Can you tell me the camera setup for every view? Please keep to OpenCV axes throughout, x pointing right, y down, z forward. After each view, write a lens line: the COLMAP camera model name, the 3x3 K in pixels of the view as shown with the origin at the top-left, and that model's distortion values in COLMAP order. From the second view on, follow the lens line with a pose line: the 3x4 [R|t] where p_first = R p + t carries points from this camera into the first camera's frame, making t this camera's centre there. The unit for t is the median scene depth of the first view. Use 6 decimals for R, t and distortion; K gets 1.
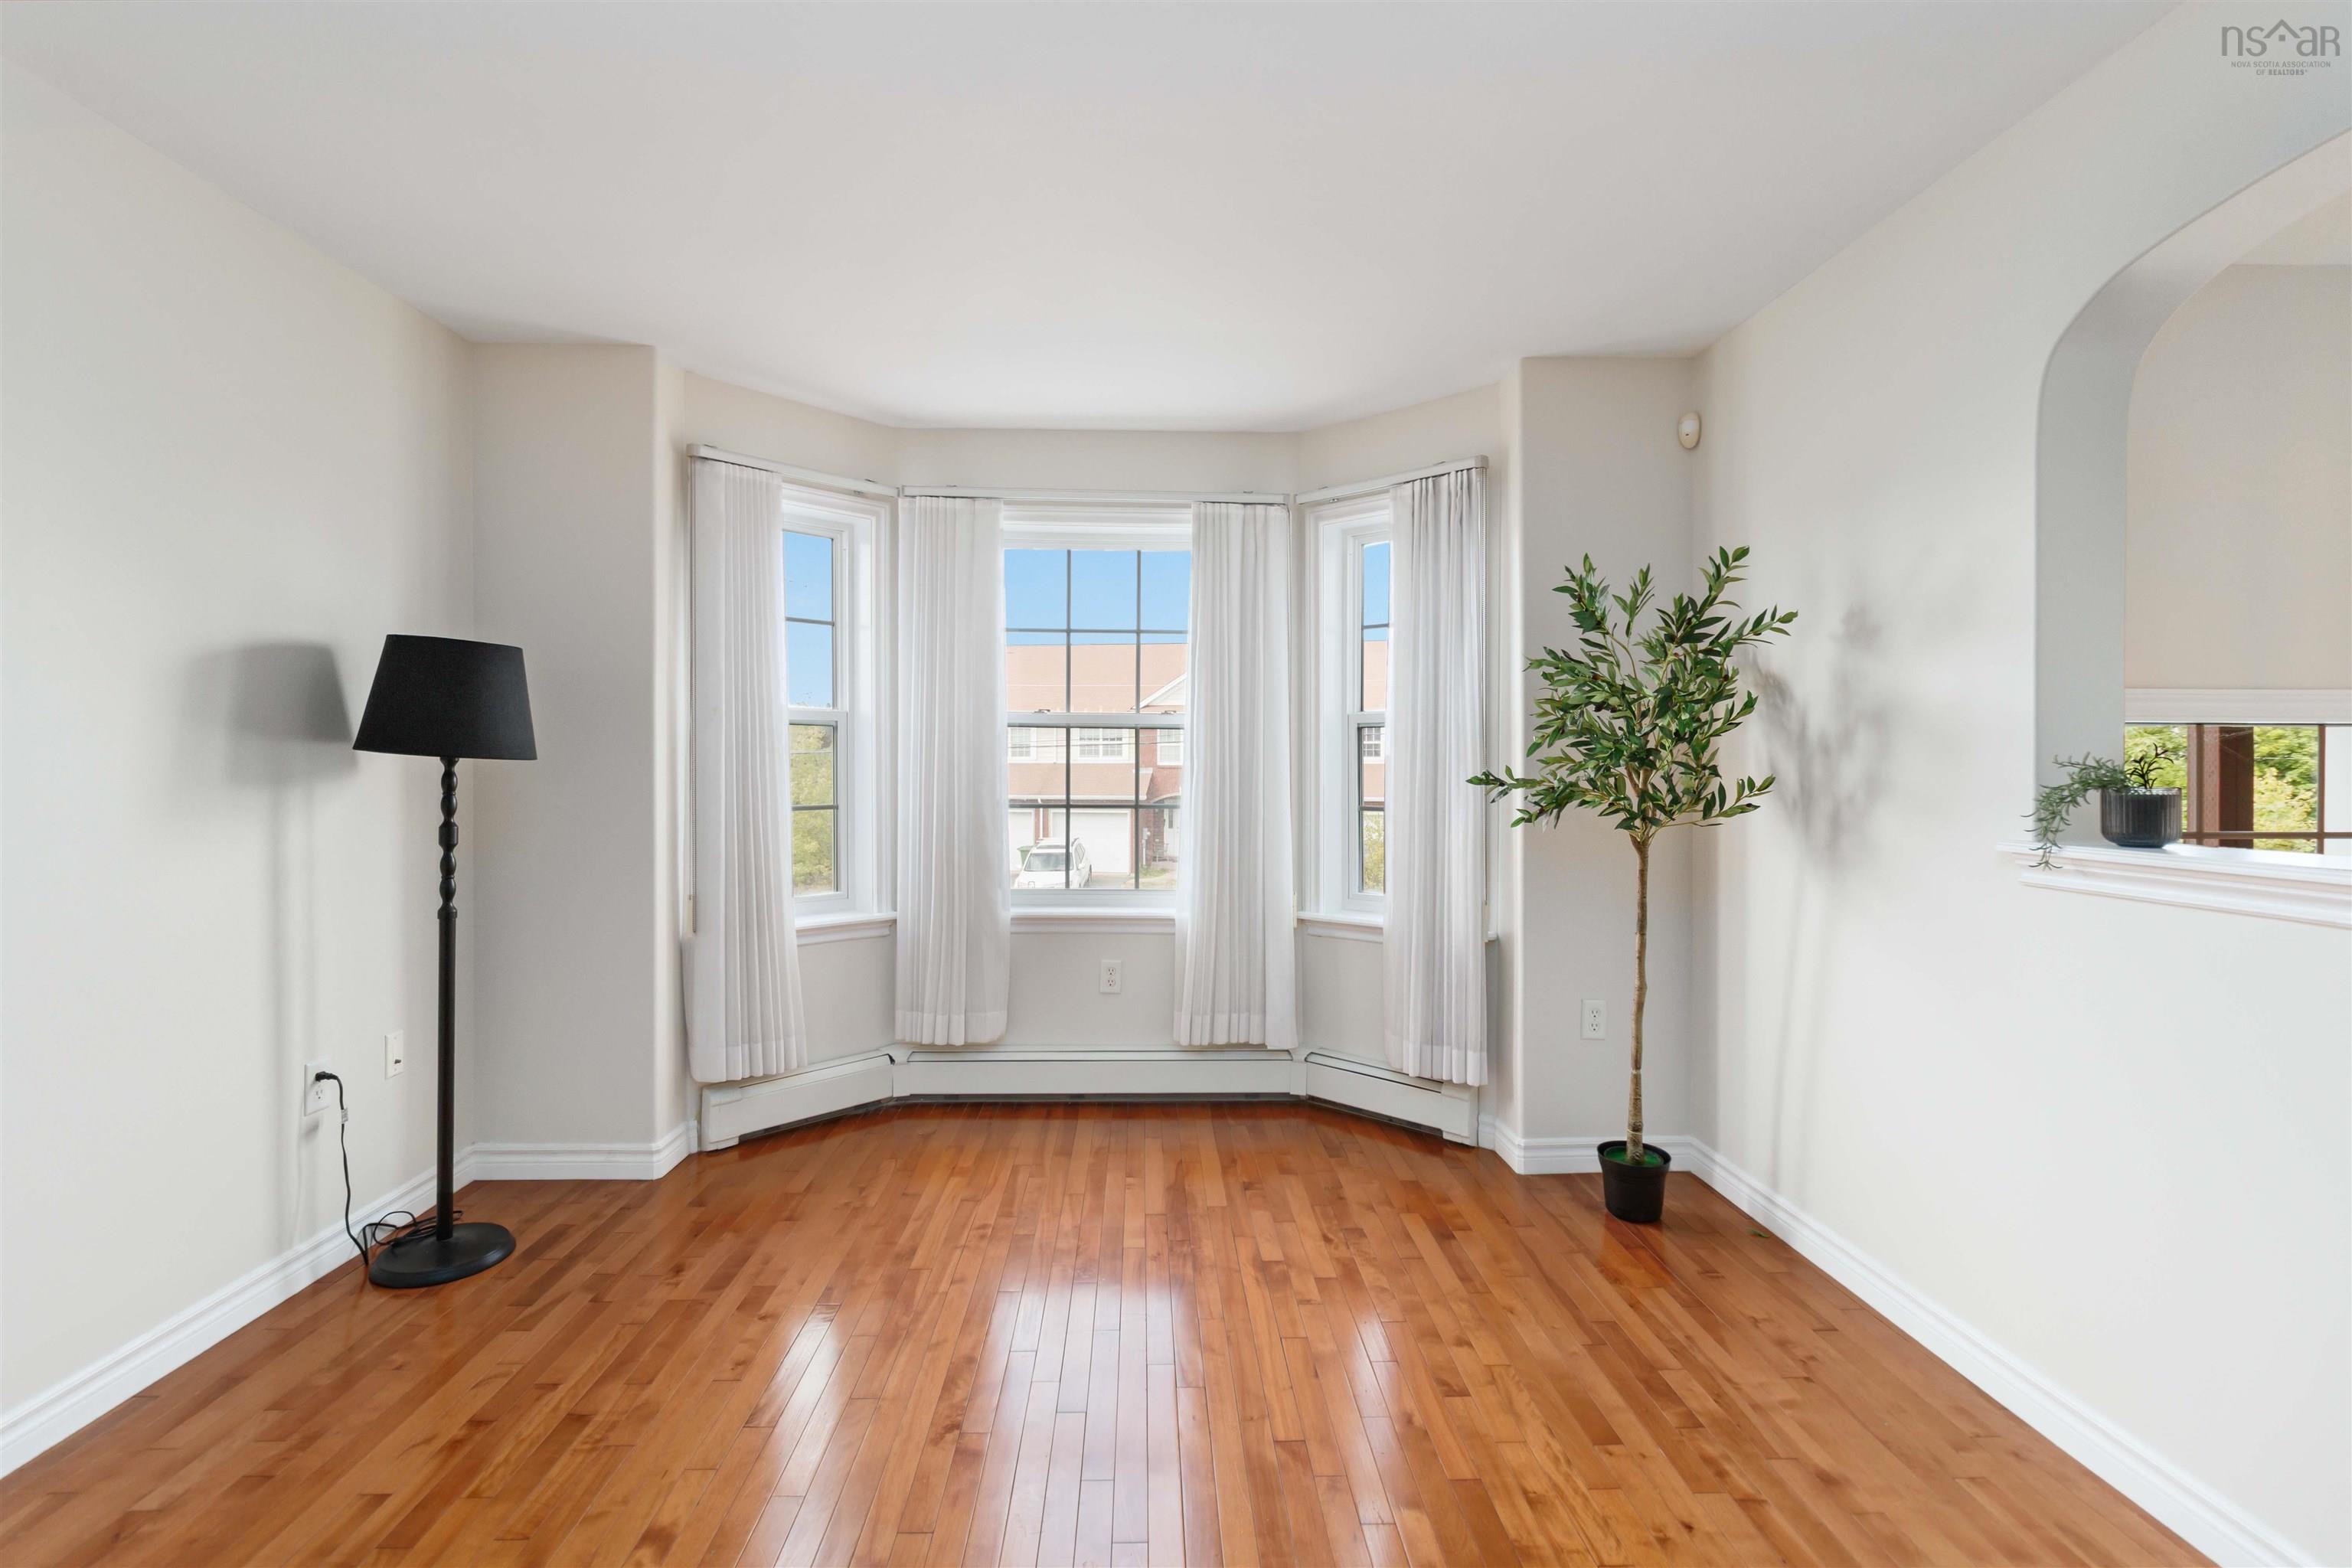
lens RADIAL K [[1097.7, 0, 1165.6], [0, 1097.7, 765.4], [0, 0, 1]] dist [0.005059, -0.000664]
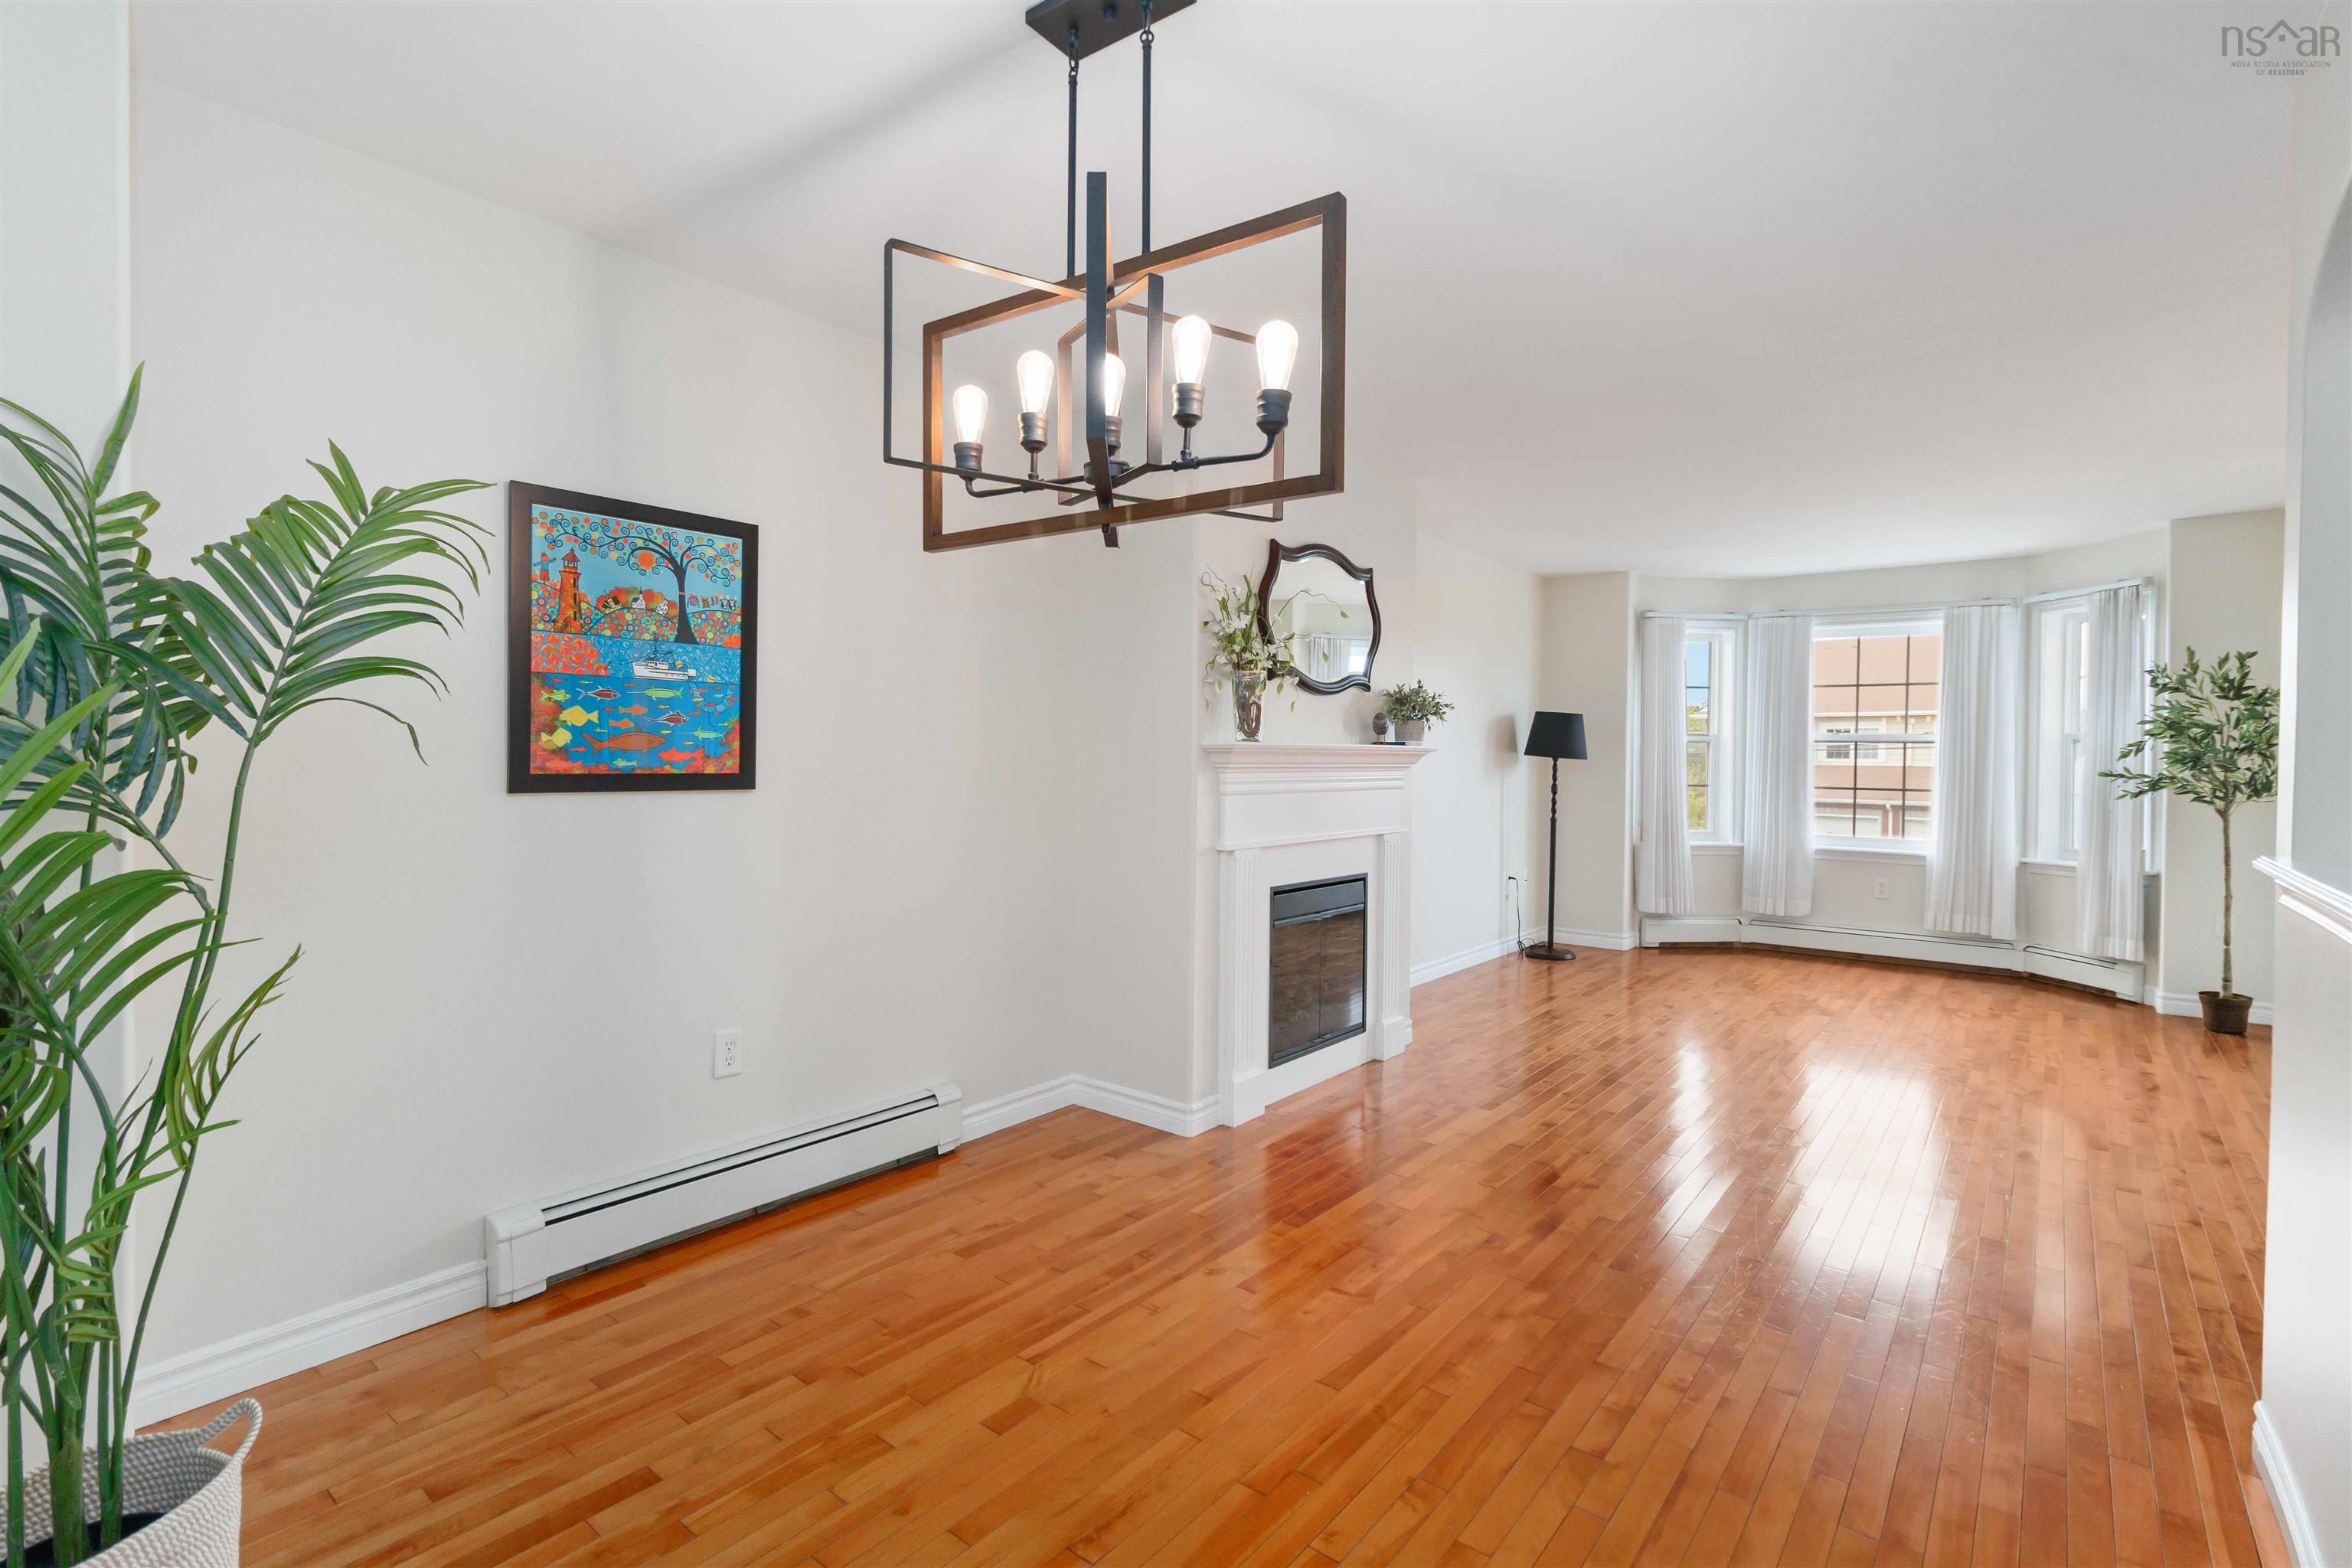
lens RADIAL K [[1097.7, 0, 1170.0], [0, 1097.7, 772.6], [0, 0, 1]] dist [0.005059, -0.000664]
pose [[0.764549, 0.015645, -0.644376, 0.265685], [-0.011037, 0.999877, 0.011180, 0.007022], [0.644471, -0.001436, 0.764627, -1.330212]]
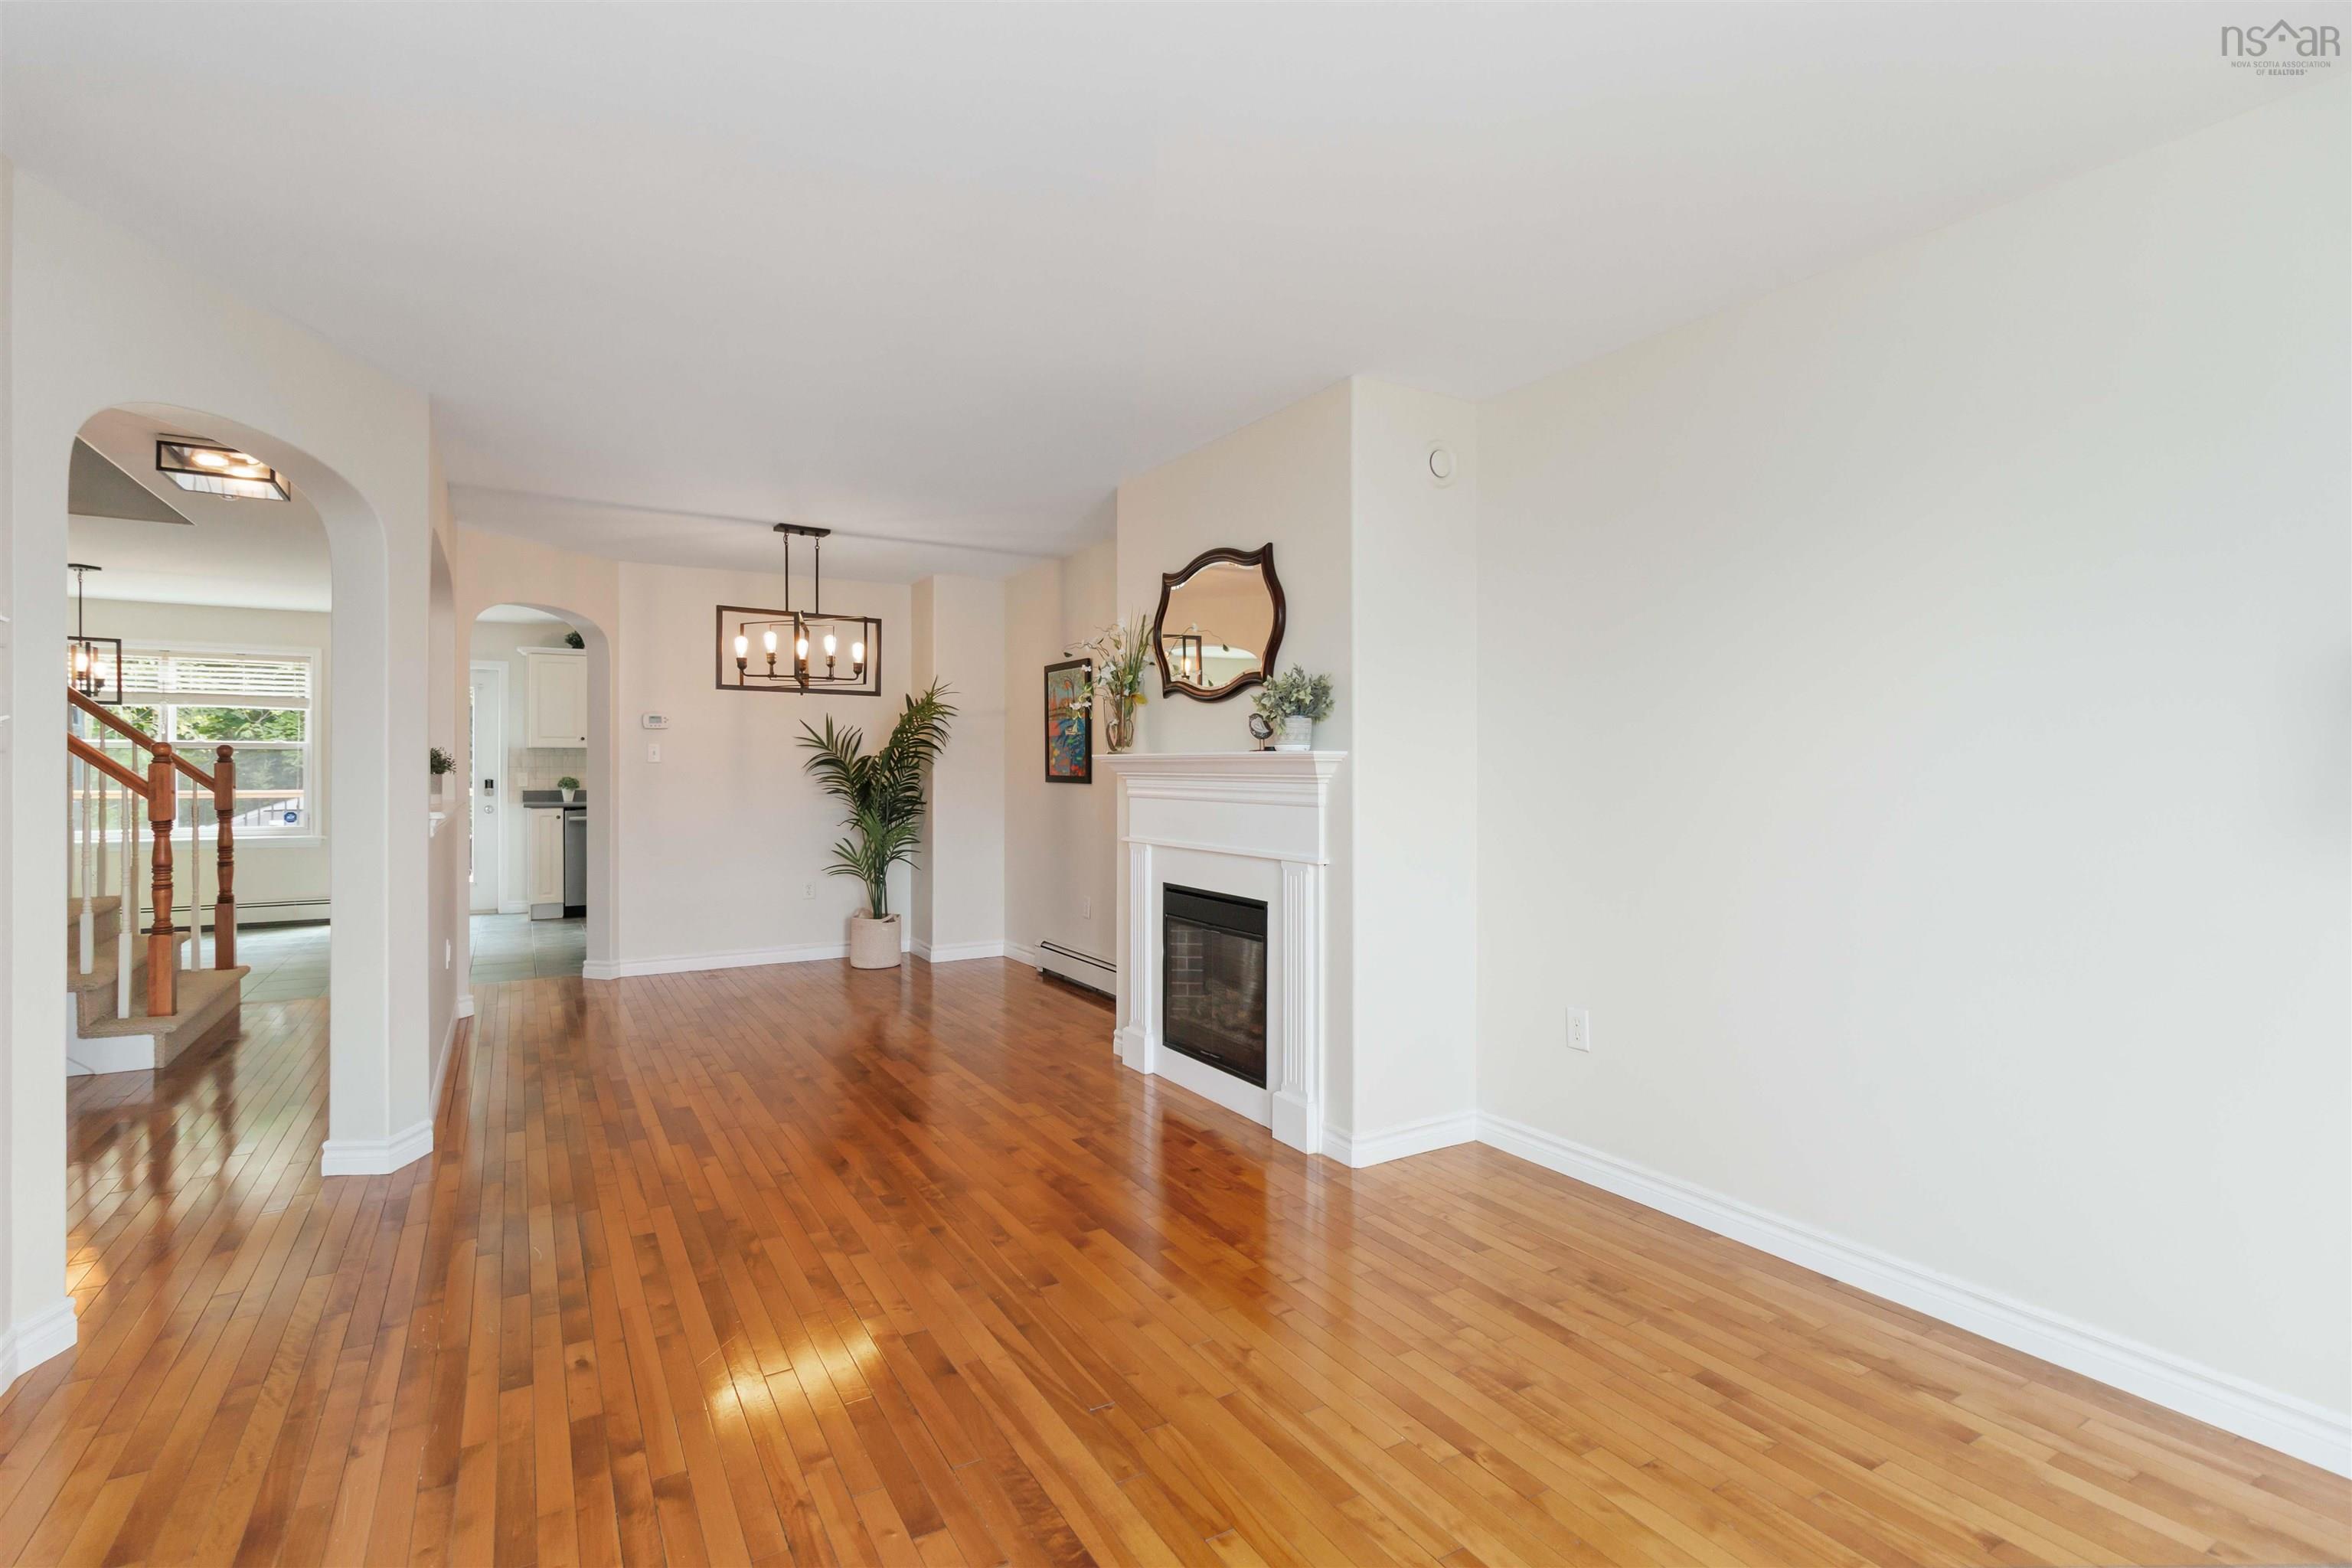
lens RADIAL K [[1097.7, 0, 1163.6], [0, 1097.7, 766.6], [0, 0, 1]] dist [0.005059, -0.000664]
pose [[-0.871823, -0.001719, -0.489819, 0.239267], [-0.004498, 0.999980, 0.004497, -0.005001], [0.489801, 0.006123, -0.871813, 0.976002]]
